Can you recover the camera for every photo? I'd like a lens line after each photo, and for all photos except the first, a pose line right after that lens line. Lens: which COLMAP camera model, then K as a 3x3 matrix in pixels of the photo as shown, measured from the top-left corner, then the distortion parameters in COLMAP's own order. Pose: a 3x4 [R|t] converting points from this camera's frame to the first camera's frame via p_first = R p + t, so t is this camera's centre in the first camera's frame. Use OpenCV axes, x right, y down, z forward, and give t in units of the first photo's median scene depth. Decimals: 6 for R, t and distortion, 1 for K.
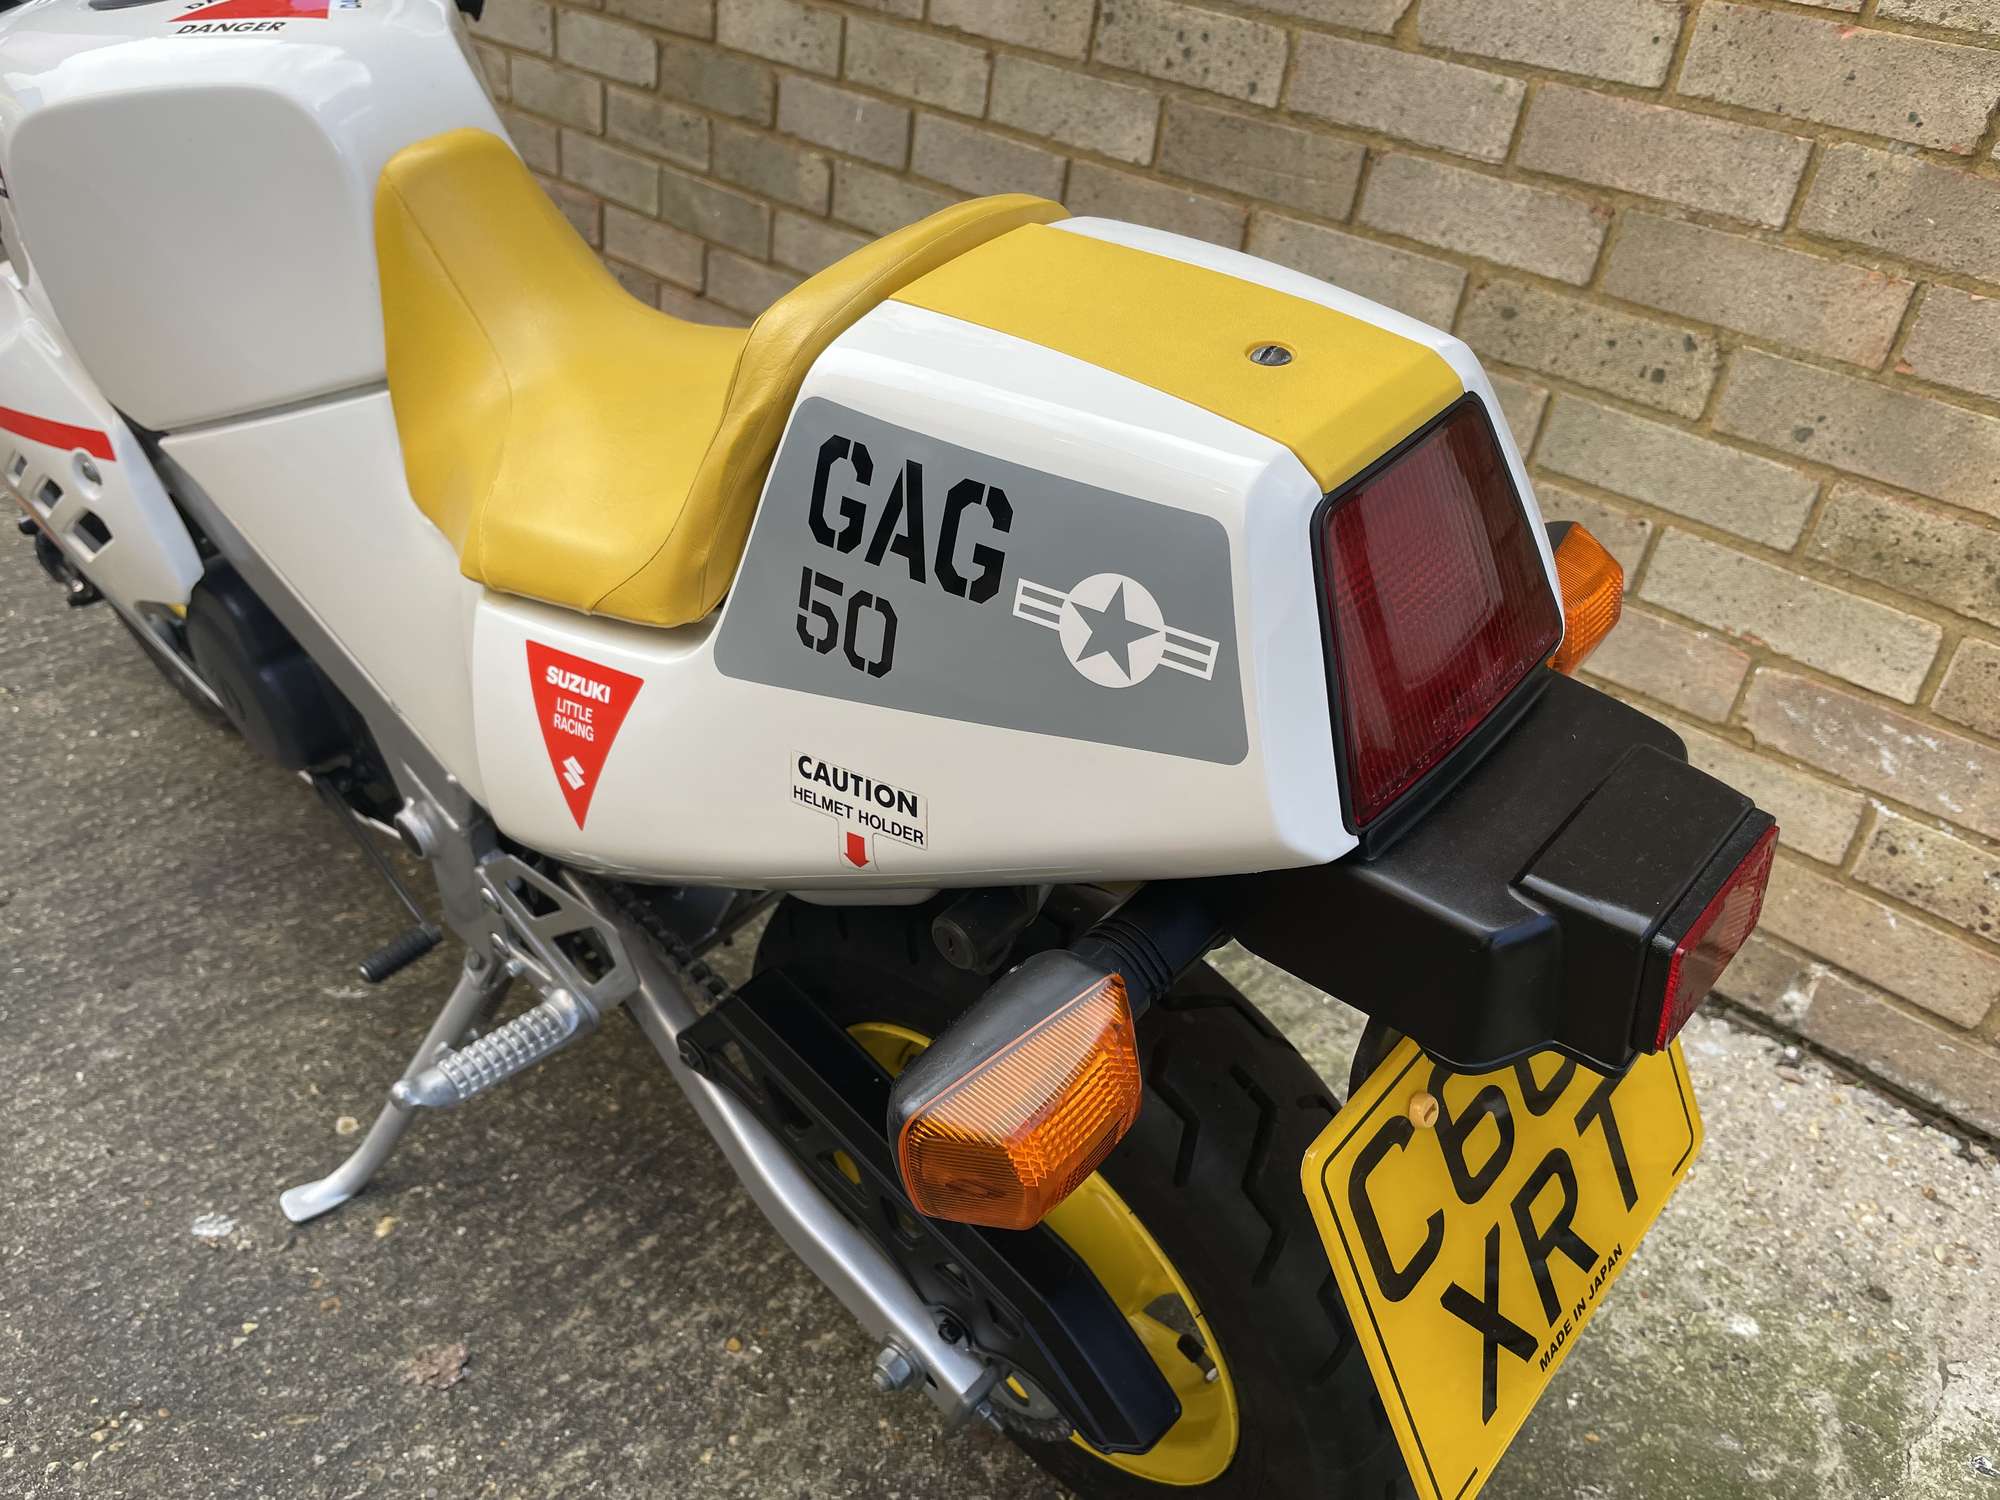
lens RADIAL K [[1534.1, 0, 977.0], [0, 1534.1, 751.3], [0, 0, 1]] dist [0.075376, -0.115969]
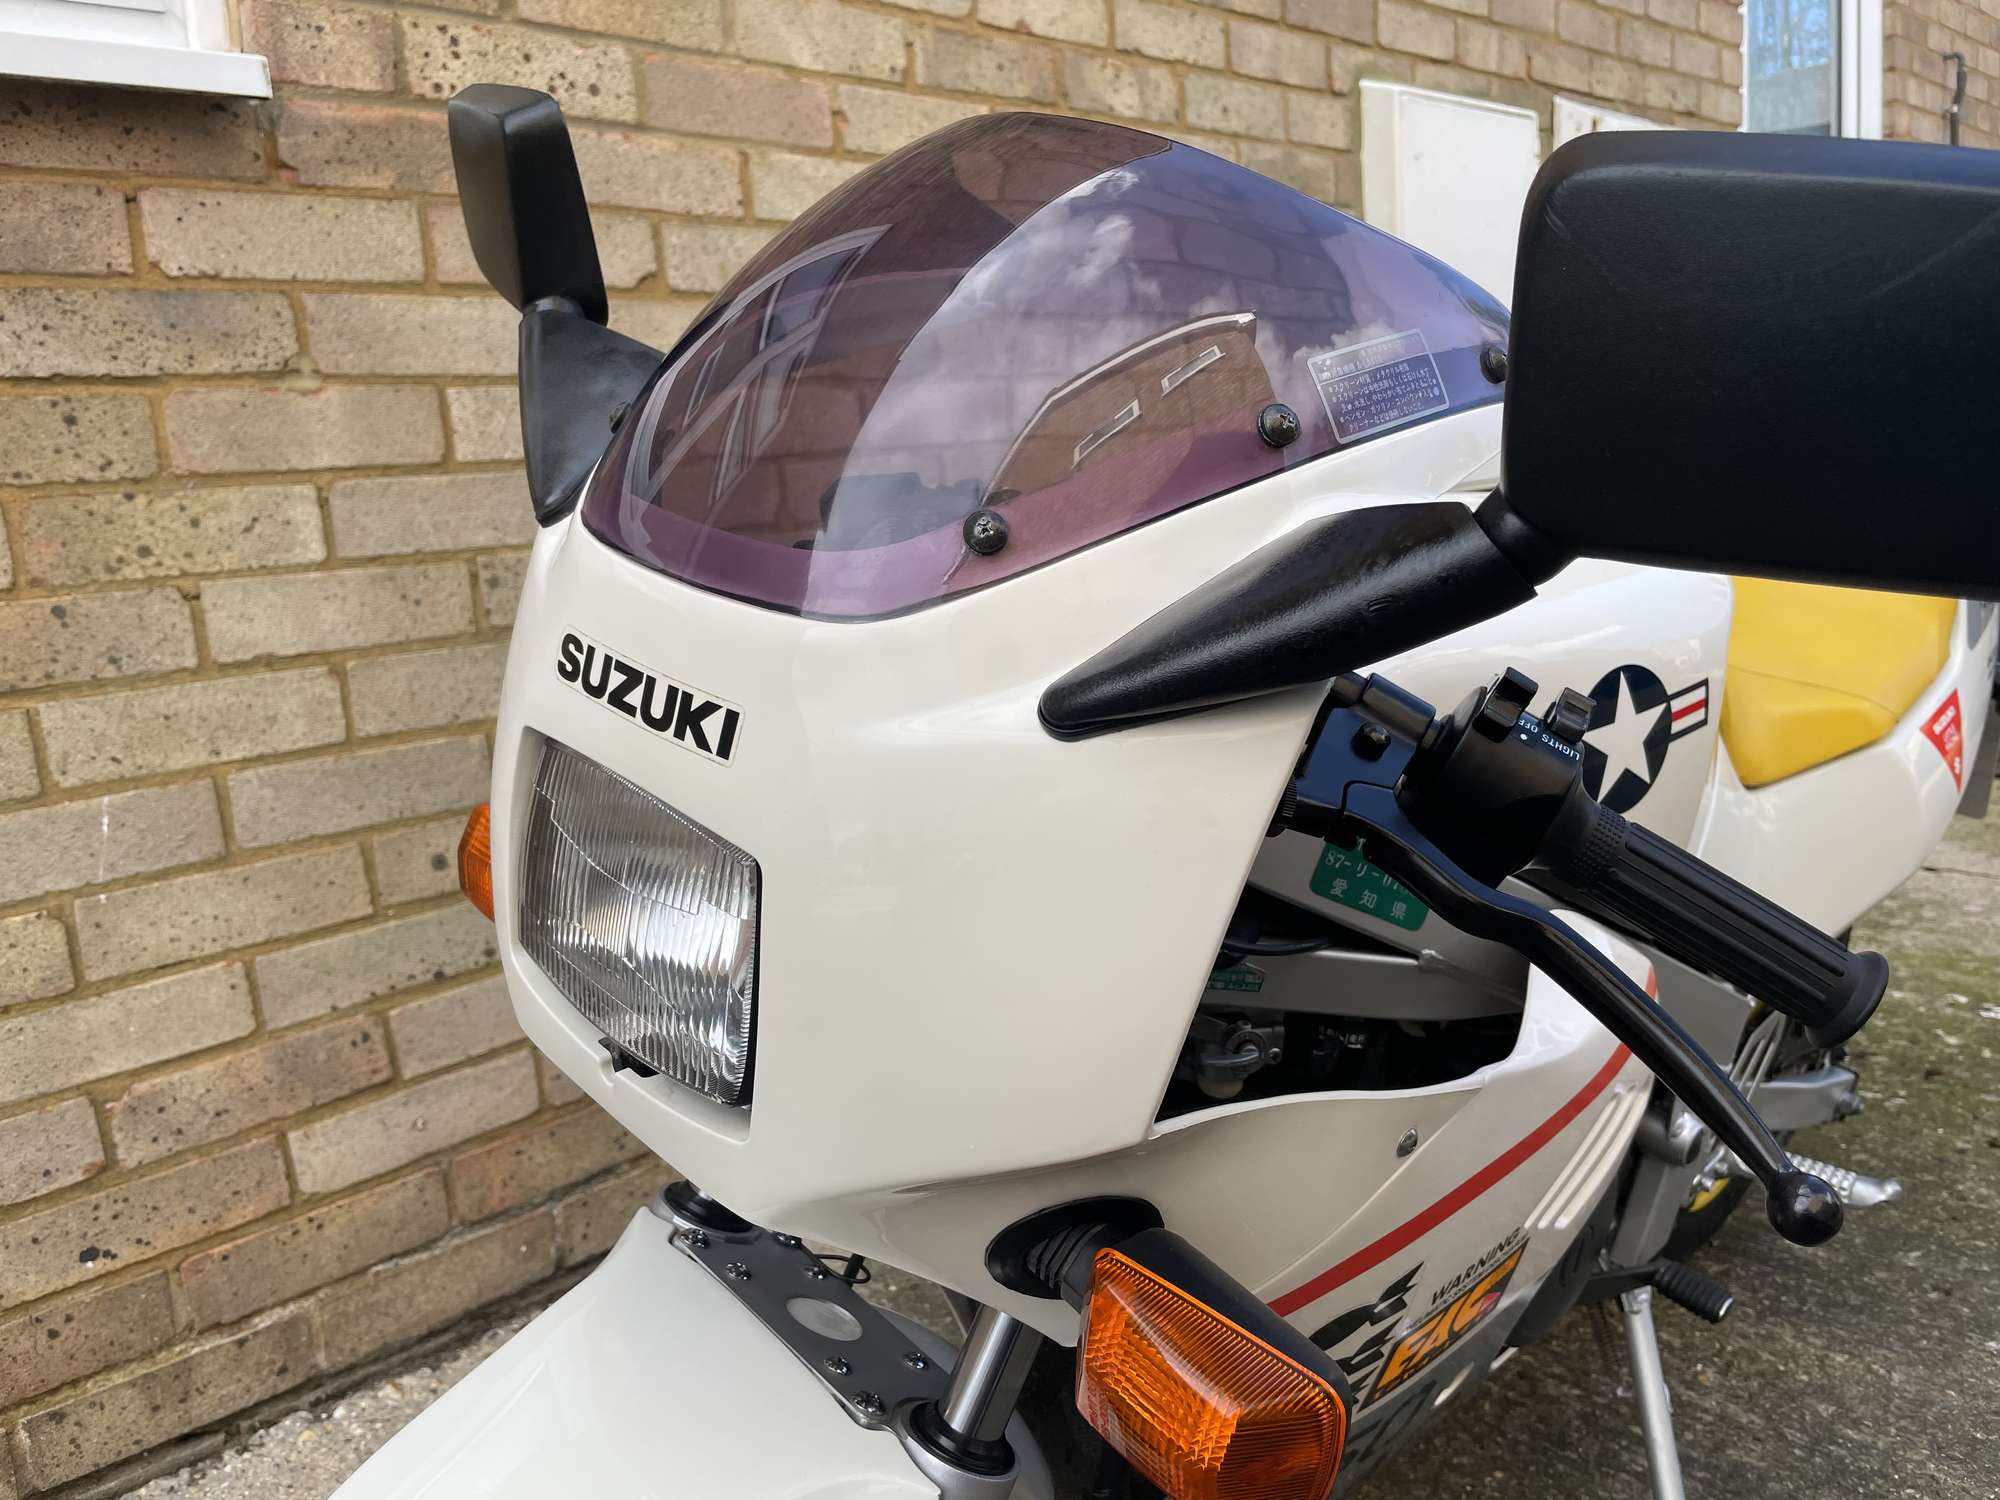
lens RADIAL K [[1535.5, 0, 1018.1], [0, 1535.5, 747.4], [0, 0, 1]] dist [0.068492, -0.107841]
pose [[0.036737, -0.300916, 0.952943, -0.984891], [0.574364, 0.786704, 0.226280, -0.509503], [-0.817775, 0.539023, 0.201737, 0.730162]]
